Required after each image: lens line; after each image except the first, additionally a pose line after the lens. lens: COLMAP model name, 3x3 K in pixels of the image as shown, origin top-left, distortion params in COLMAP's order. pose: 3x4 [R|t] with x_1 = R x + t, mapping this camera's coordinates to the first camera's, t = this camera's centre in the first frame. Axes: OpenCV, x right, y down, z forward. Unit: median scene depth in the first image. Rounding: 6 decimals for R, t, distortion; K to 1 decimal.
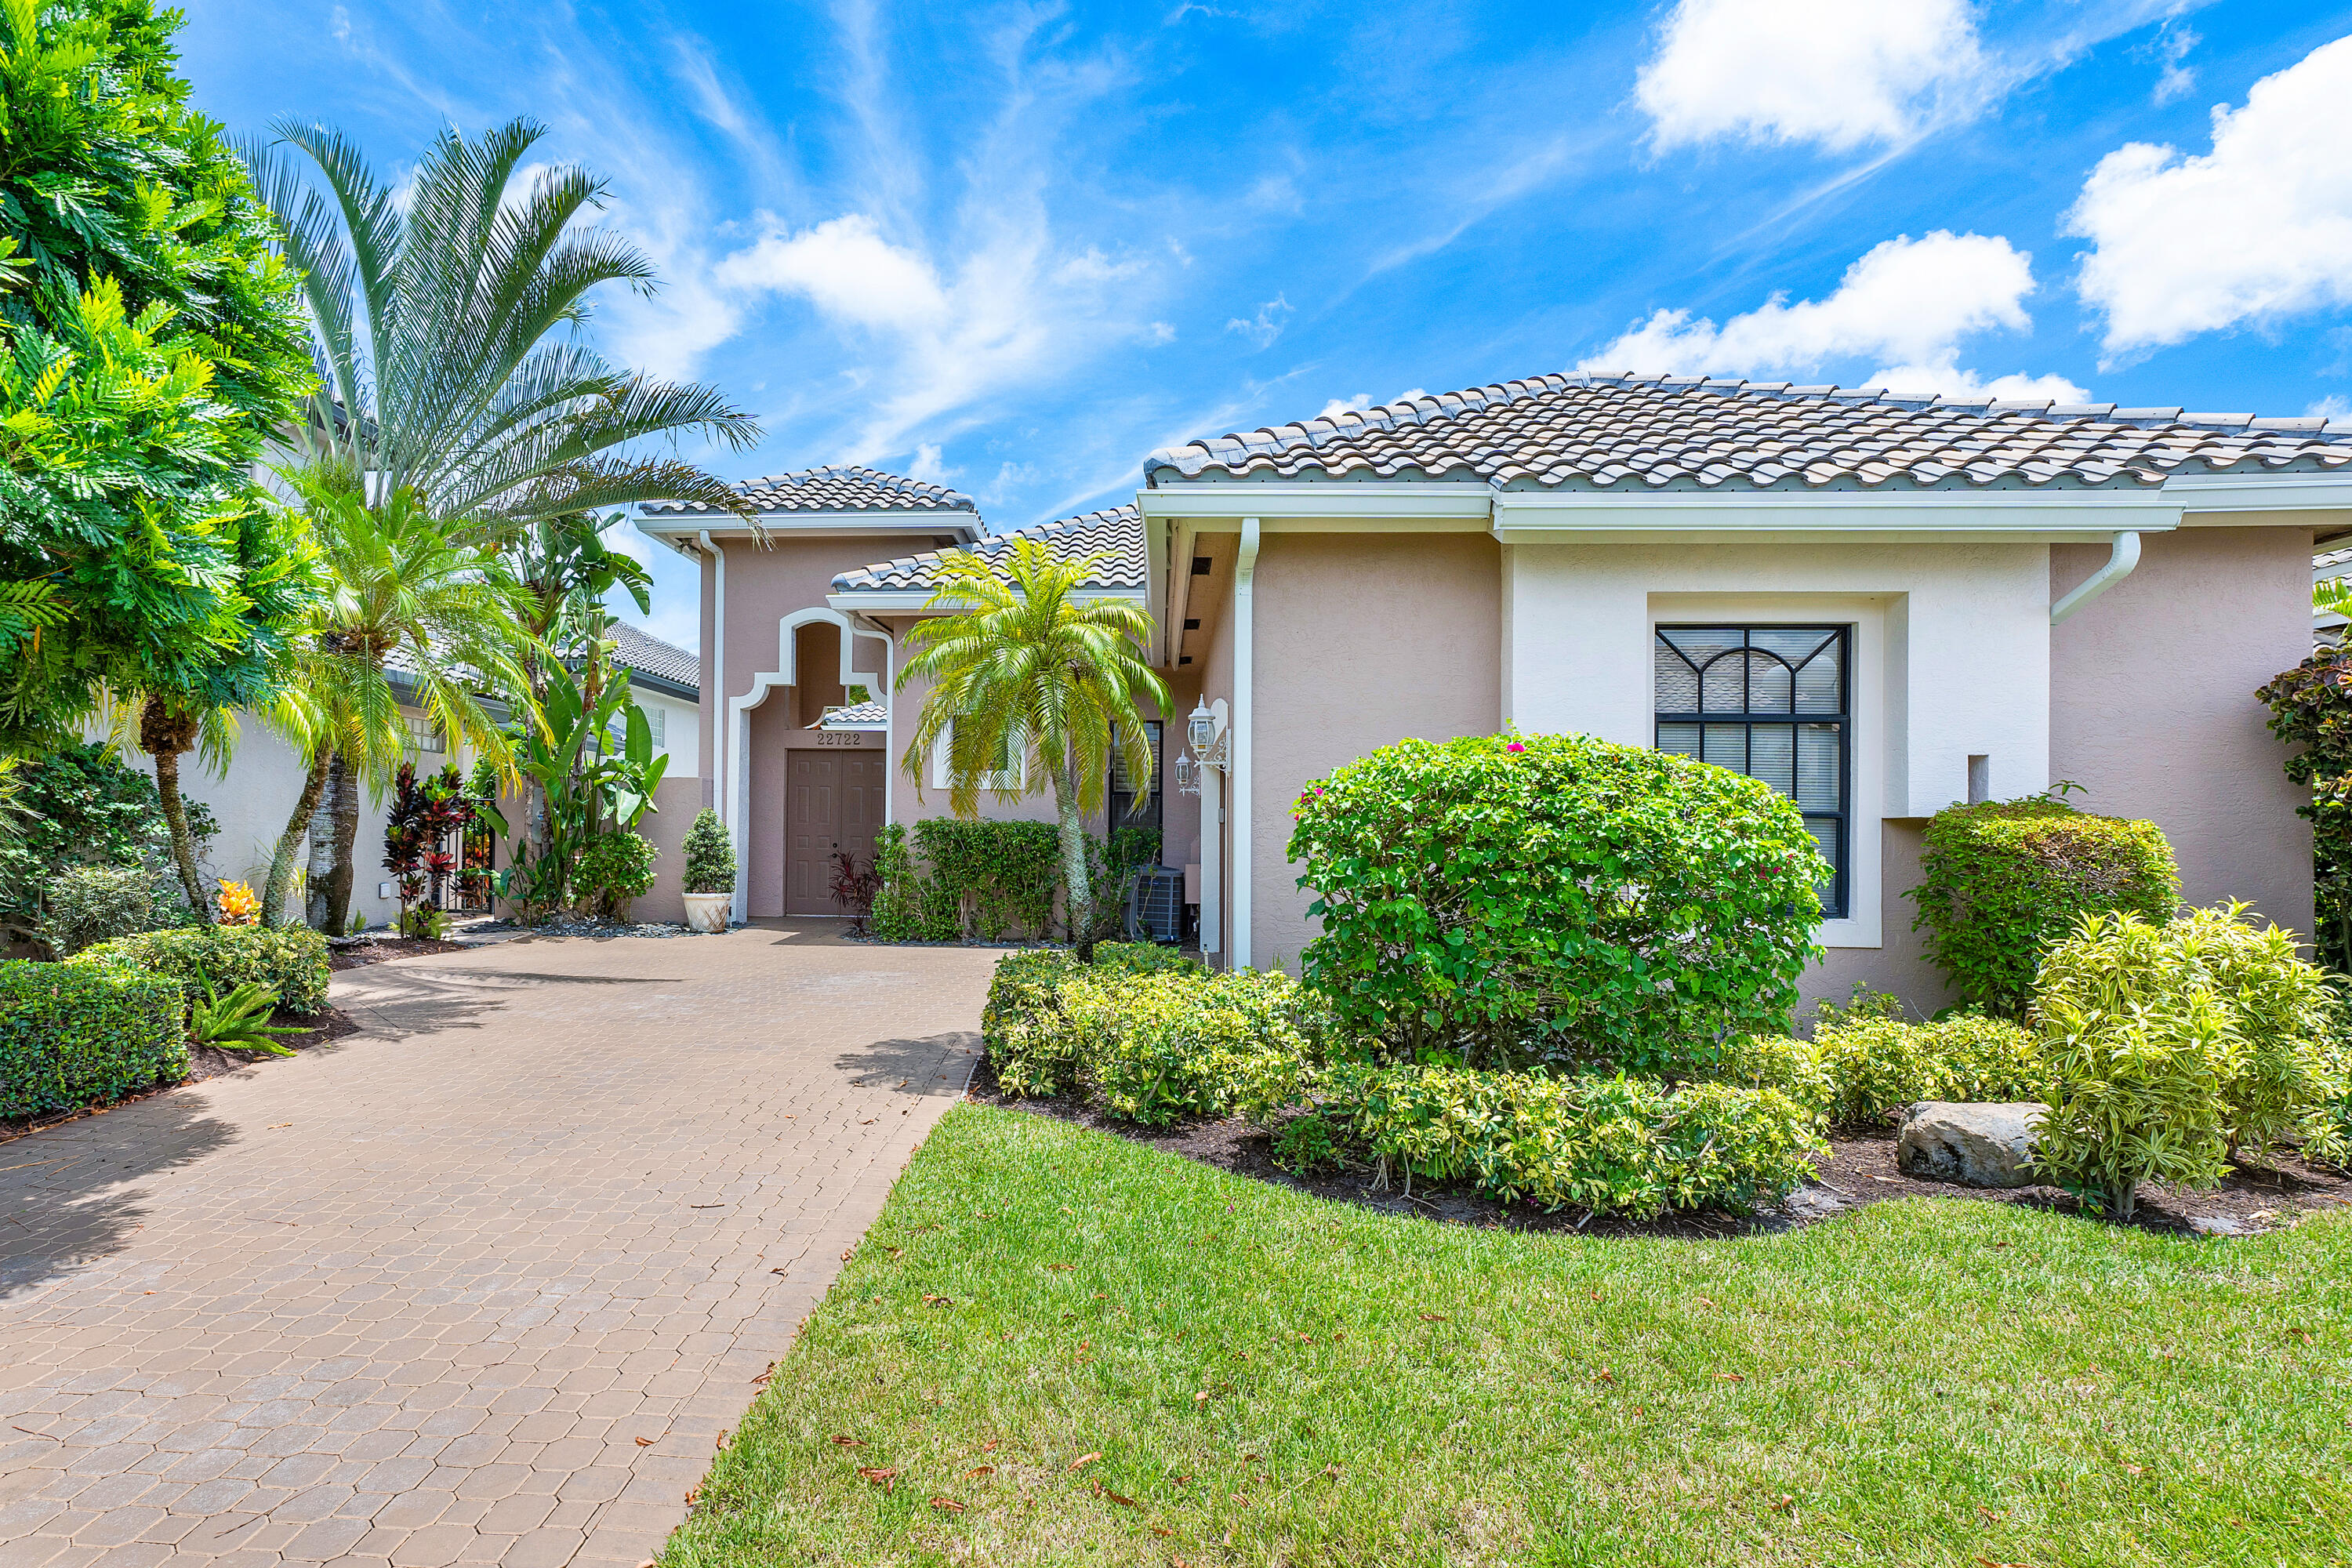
lens RADIAL K [[1128.6, 0, 1205.1], [0, 1128.6, 799.4], [0, 0, 1]] dist [0.000580, -0.000223]
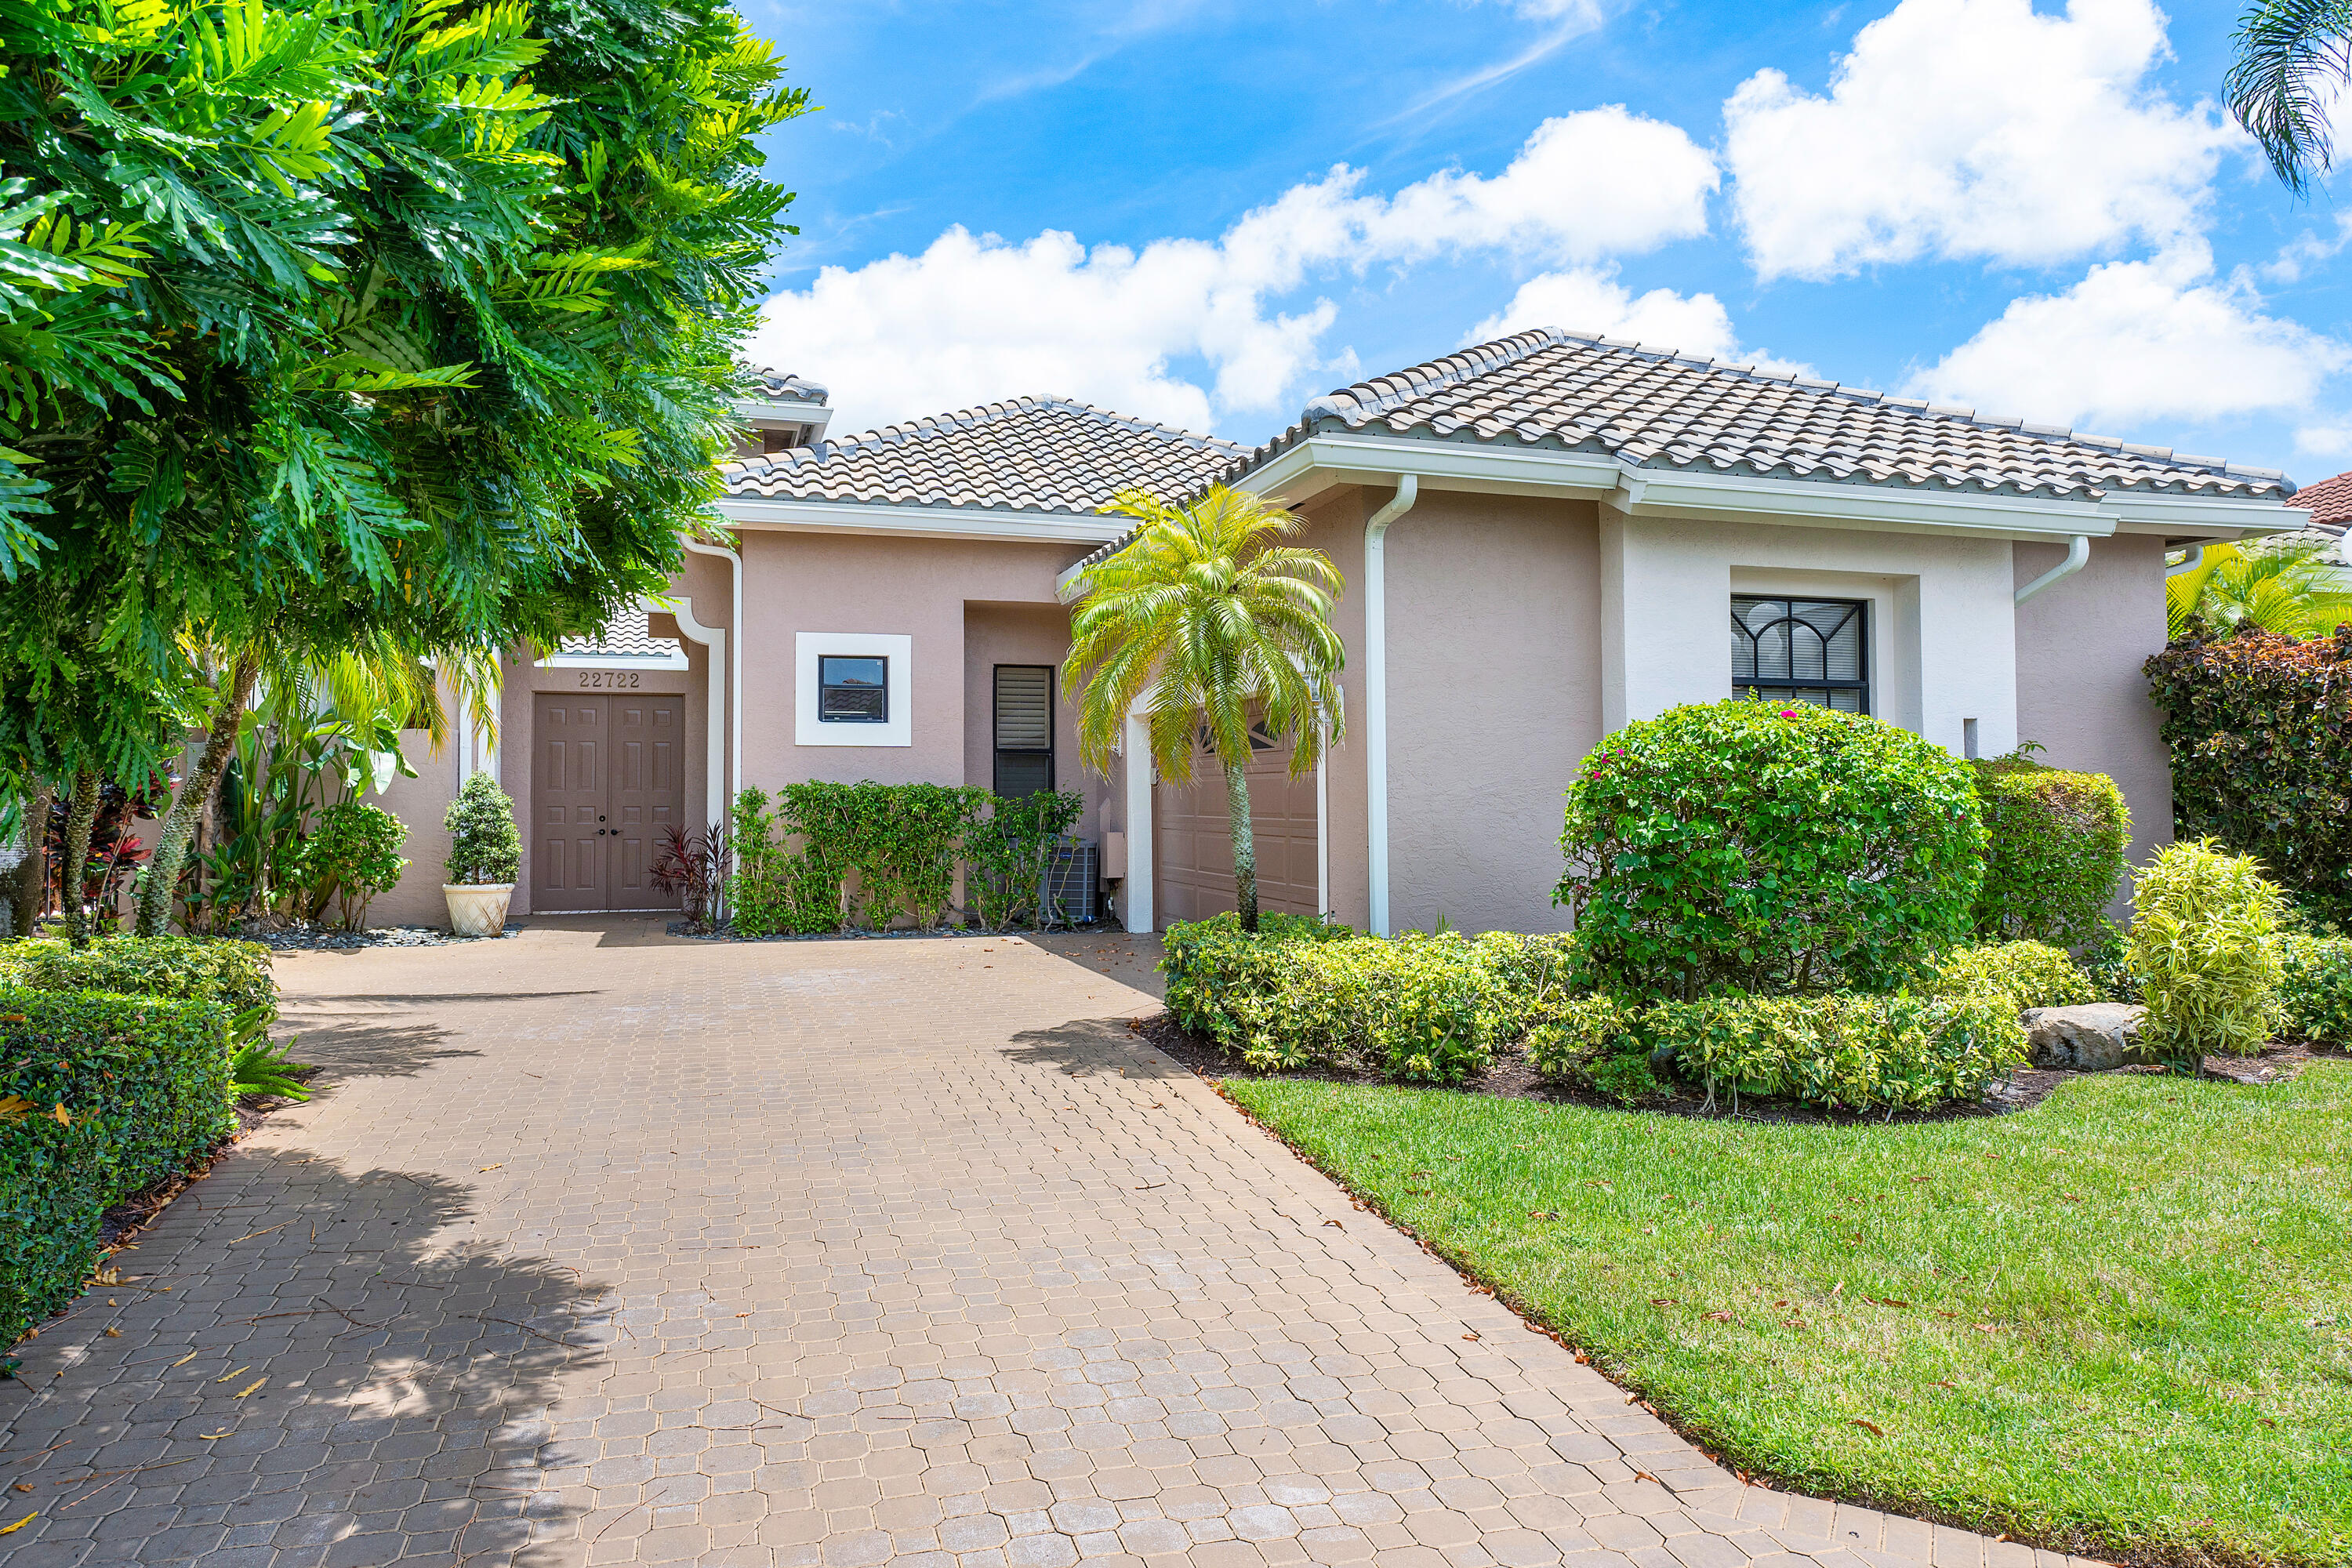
lens RADIAL K [[1462.9, 0, 1175.3], [0, 1462.9, 713.4], [0, 0, 1]] dist [0.000550, 0.001281]
pose [[0.940310, 0.007599, 0.340236, -0.585823], [0.001905, 0.999617, -0.027591, -0.004801], [-0.340315, 0.026592, 0.939935, -0.129612]]
